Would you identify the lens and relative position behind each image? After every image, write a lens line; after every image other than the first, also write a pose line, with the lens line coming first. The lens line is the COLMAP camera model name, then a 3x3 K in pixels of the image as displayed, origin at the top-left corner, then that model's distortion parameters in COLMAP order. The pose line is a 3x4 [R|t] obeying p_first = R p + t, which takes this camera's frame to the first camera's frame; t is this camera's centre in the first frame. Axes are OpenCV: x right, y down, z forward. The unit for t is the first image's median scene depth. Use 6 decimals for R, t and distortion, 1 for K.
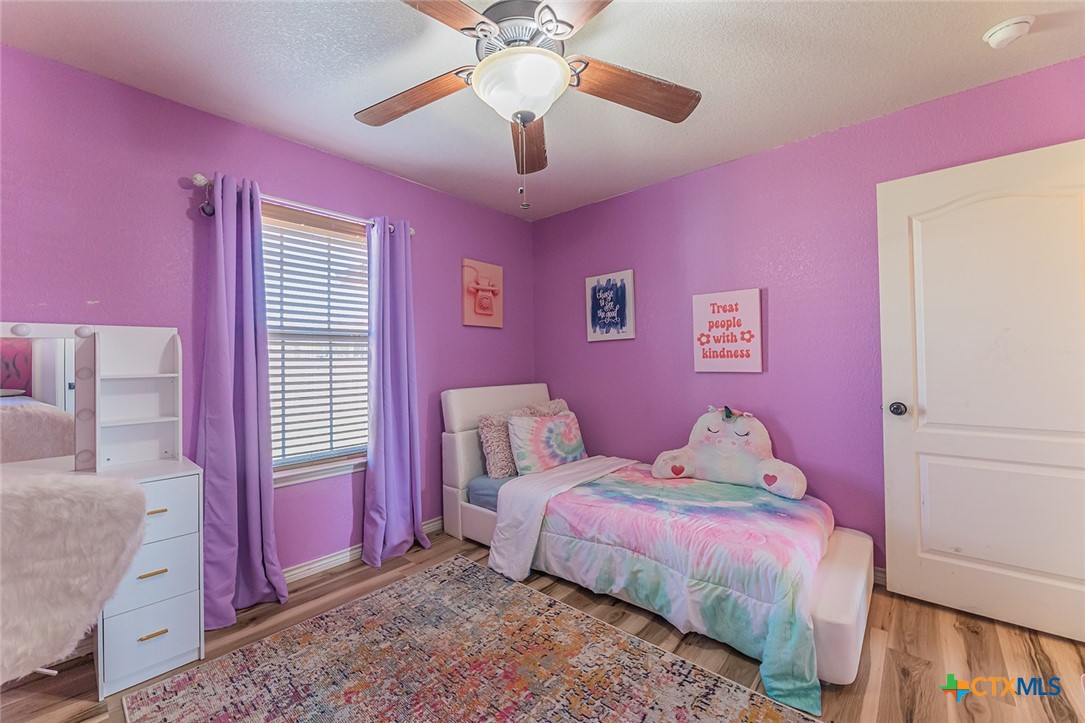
lens RADIAL K [[450.6, 0, 527.4], [0, 450.6, 352.7], [0, 0, 1]] dist [-0.002438, -0.003332]
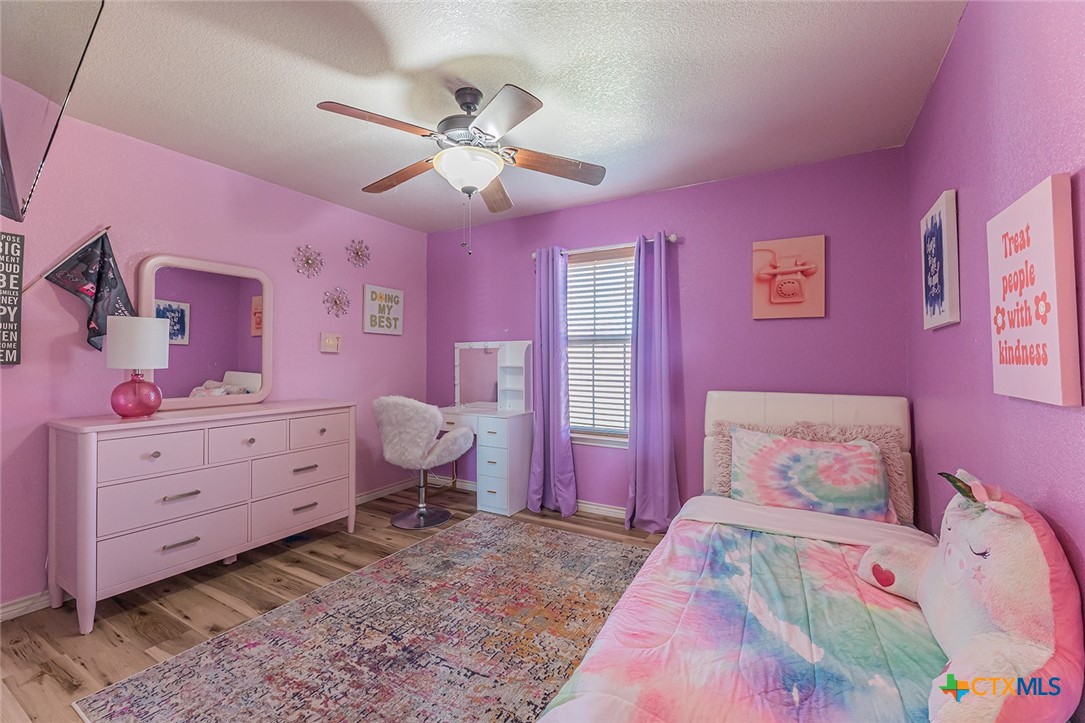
lens RADIAL K [[450.6, 0, 527.4], [0, 450.6, 352.7], [0, 0, 1]] dist [-0.002438, -0.003332]
pose [[0.180000, 0.000090, -0.983667, 0.806389], [0.013249, 0.999909, 0.002516, -0.005908], [0.983577, -0.013486, 0.179983, 0.524142]]
